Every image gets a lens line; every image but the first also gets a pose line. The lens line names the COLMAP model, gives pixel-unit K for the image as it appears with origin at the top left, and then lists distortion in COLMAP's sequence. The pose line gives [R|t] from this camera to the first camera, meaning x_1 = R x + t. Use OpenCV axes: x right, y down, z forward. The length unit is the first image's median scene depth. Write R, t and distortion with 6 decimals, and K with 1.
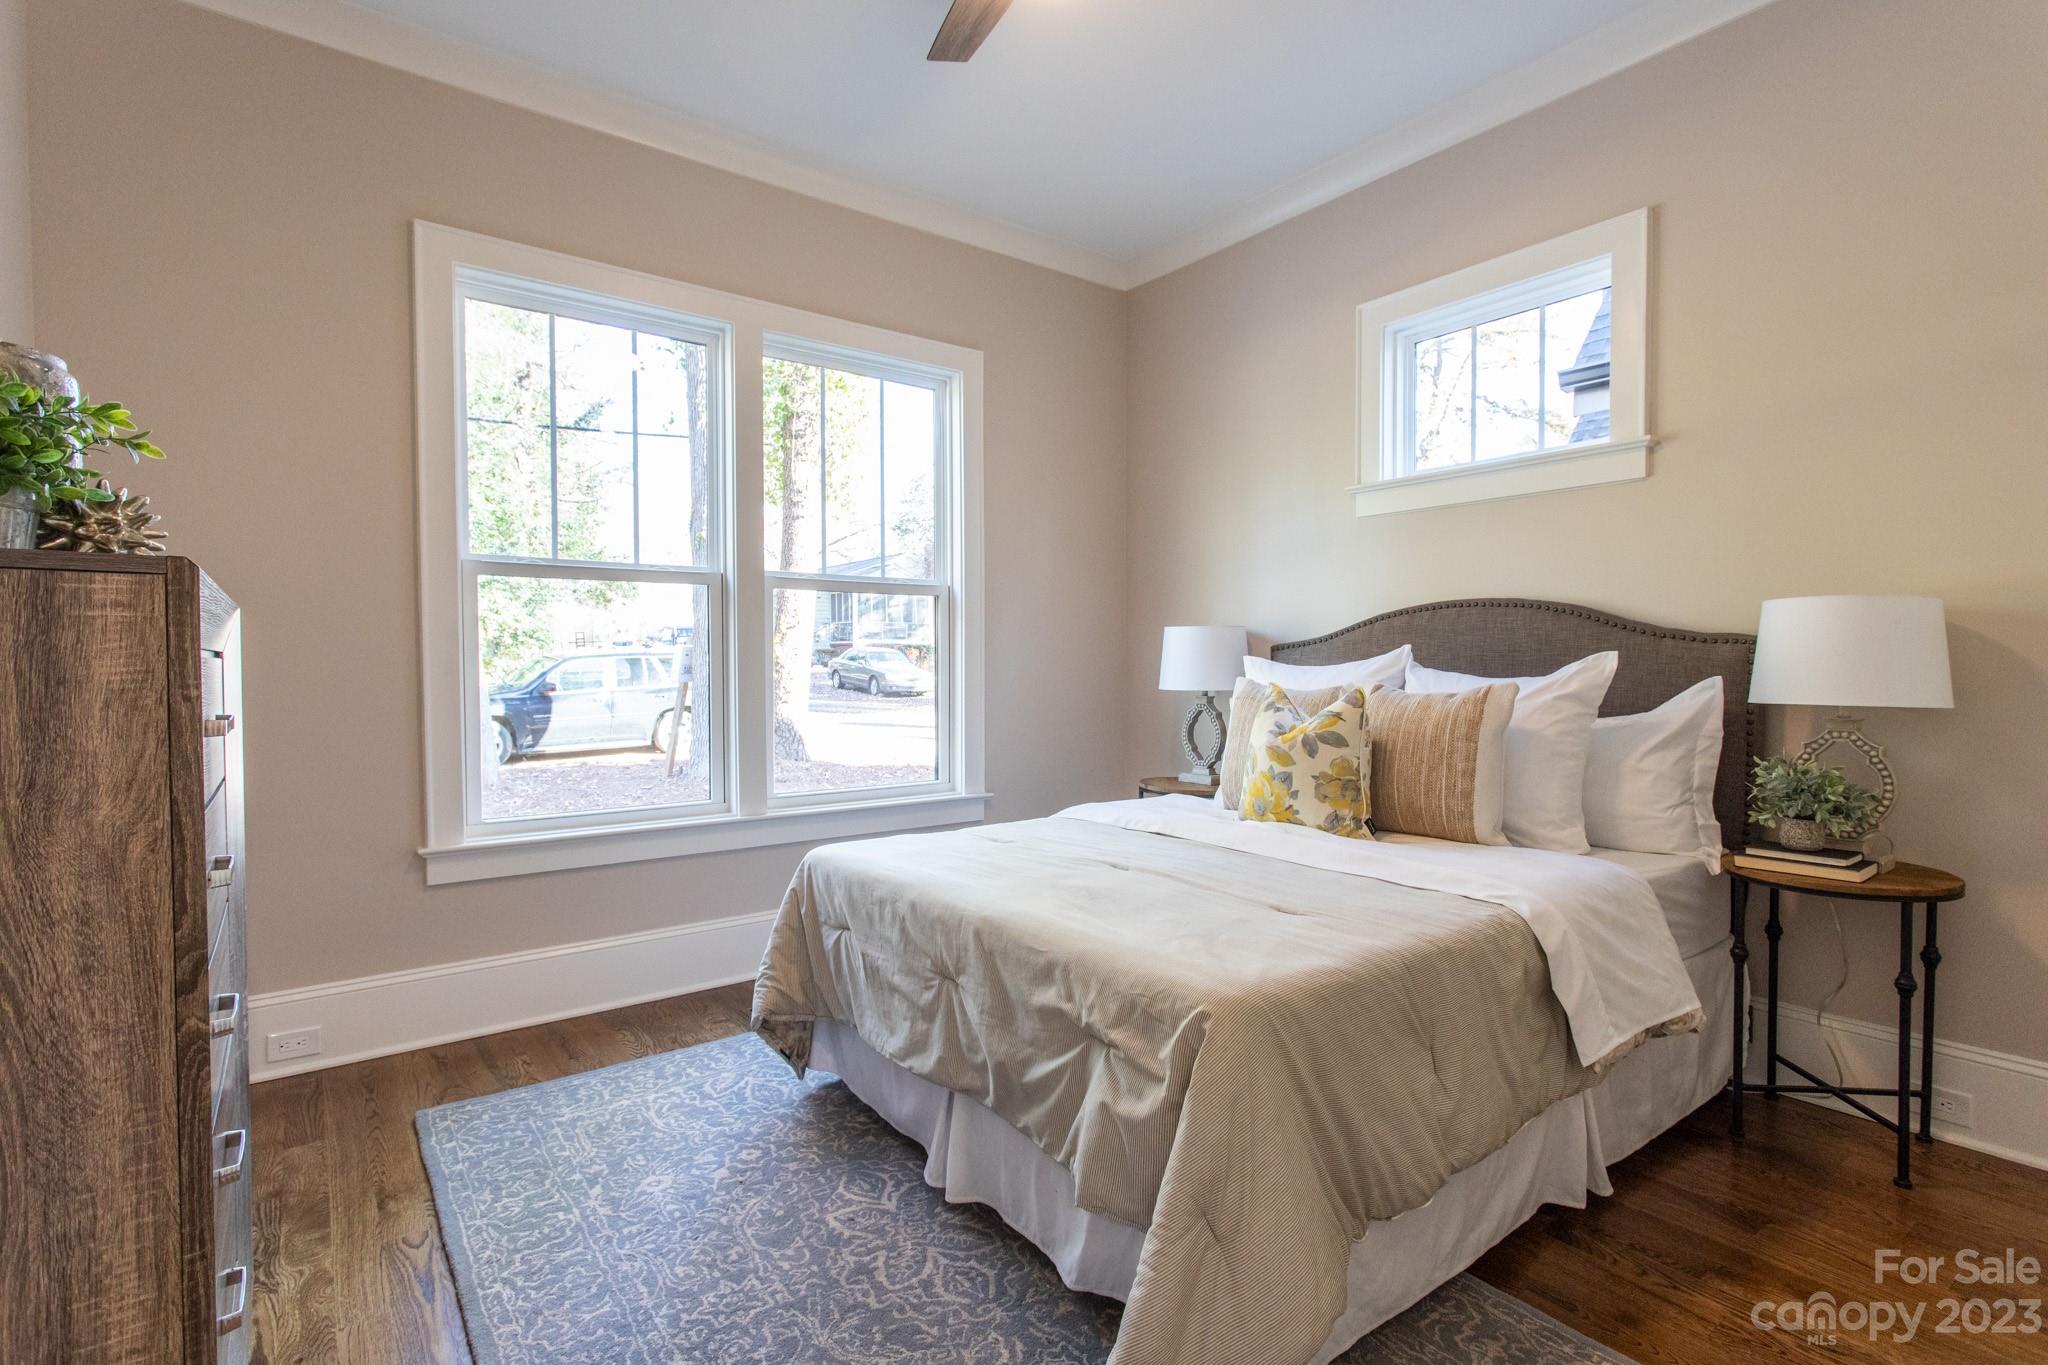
lens RADIAL K [[971.9, 0, 1023.8], [0, 971.9, 680.5], [0, 0, 1]] dist [0.001807, -0.000130]
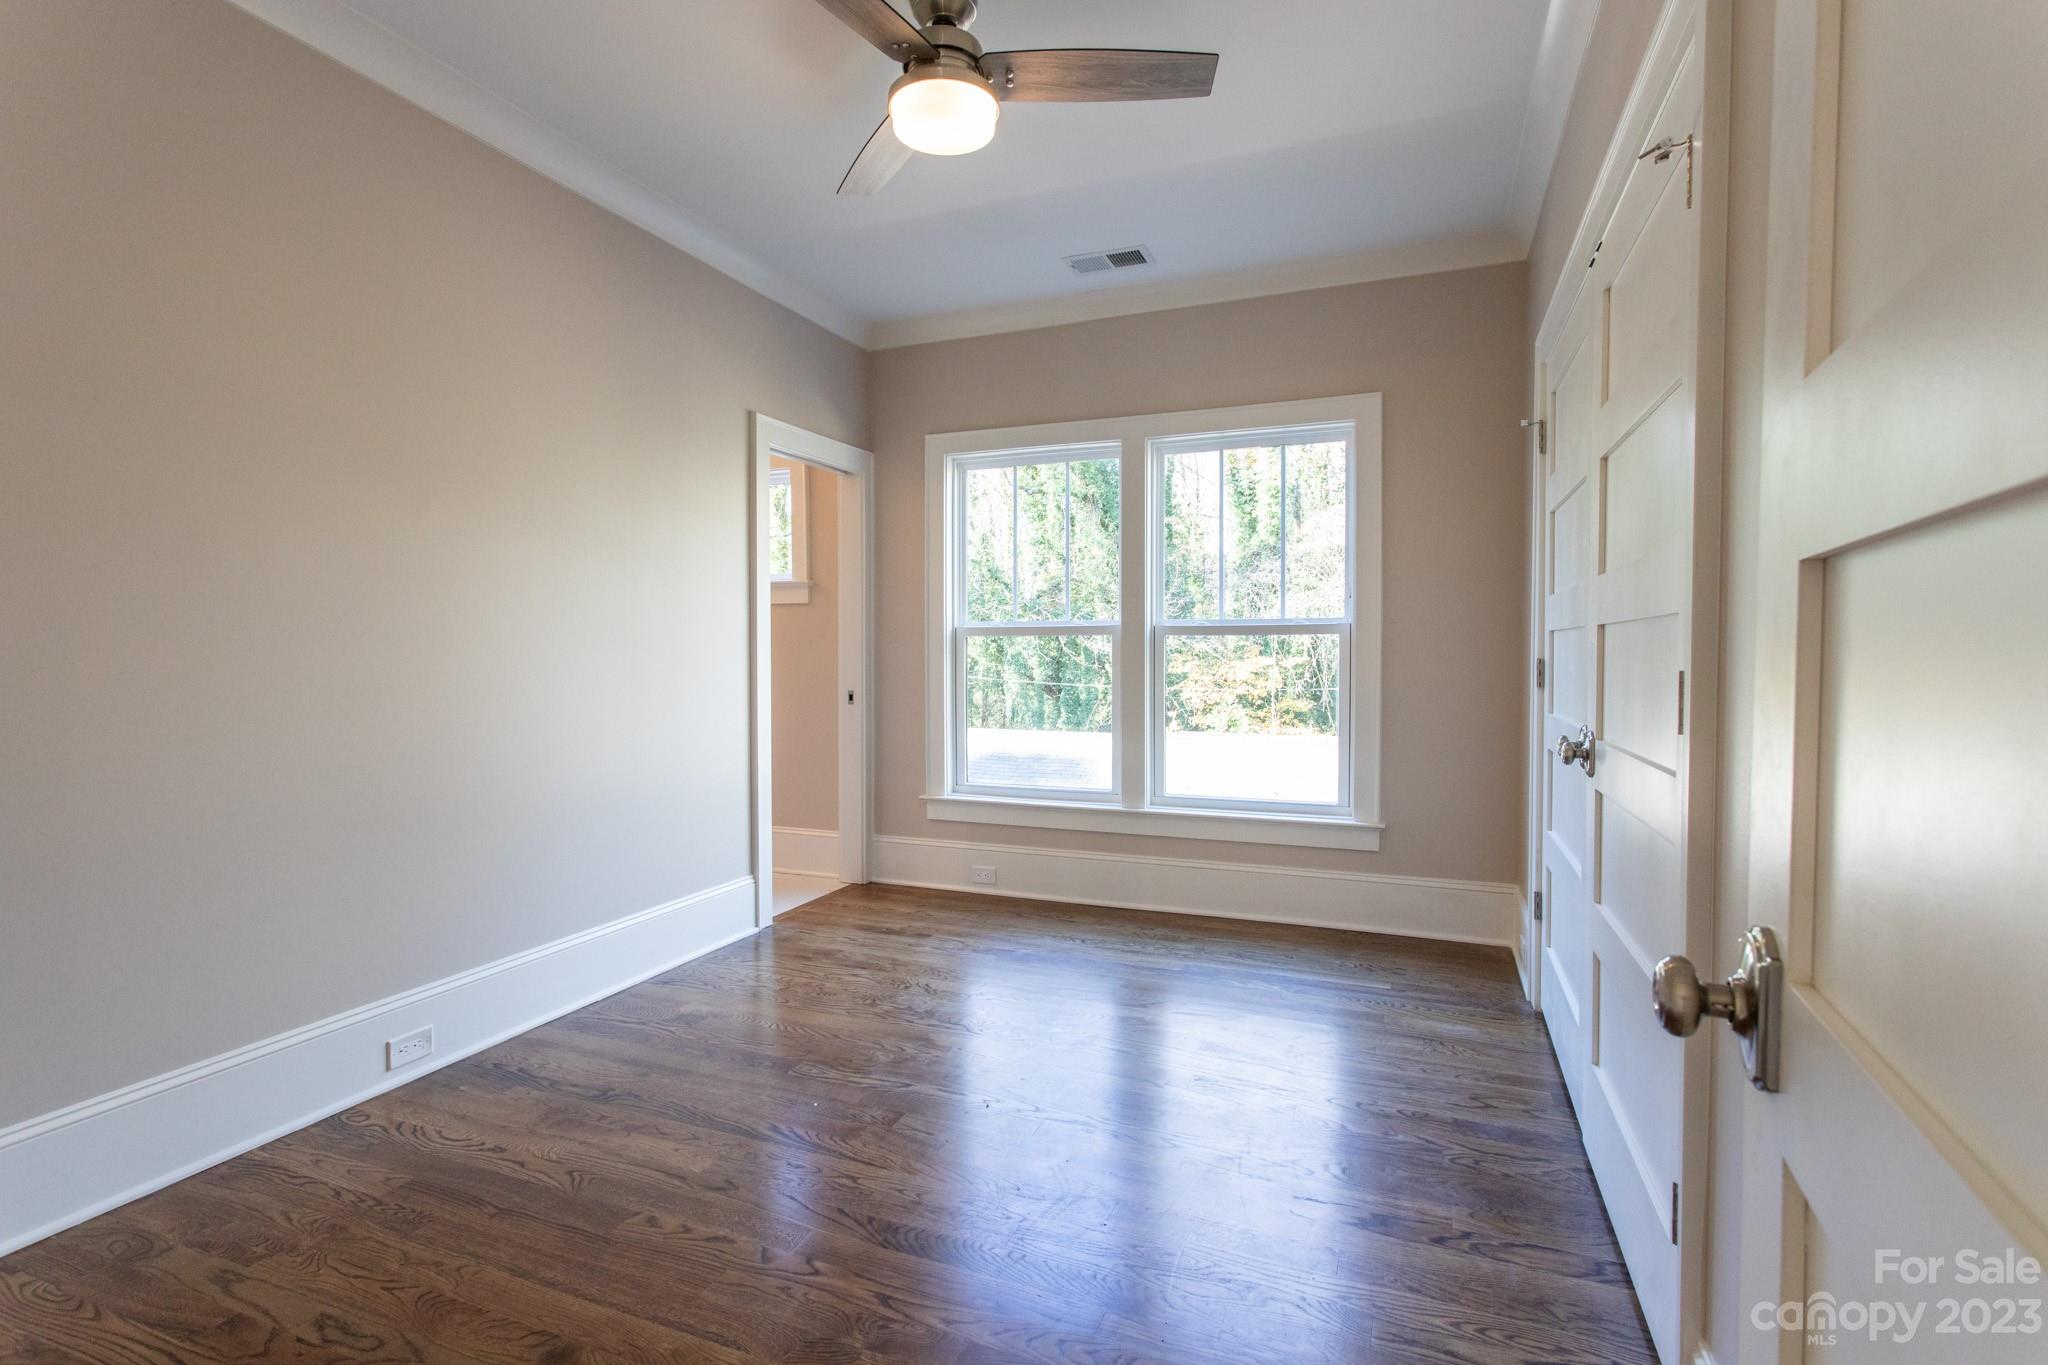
lens RADIAL K [[971.9, 0, 1022.9], [0, 971.9, 685.7], [0, 0, 1]] dist [0.001807, -0.000130]
pose [[0.518345, 0.014155, -0.855055, 0.677578], [-0.017691, 0.999827, 0.005827, -0.029511], [0.854989, 0.012106, 0.518505, 0.155292]]
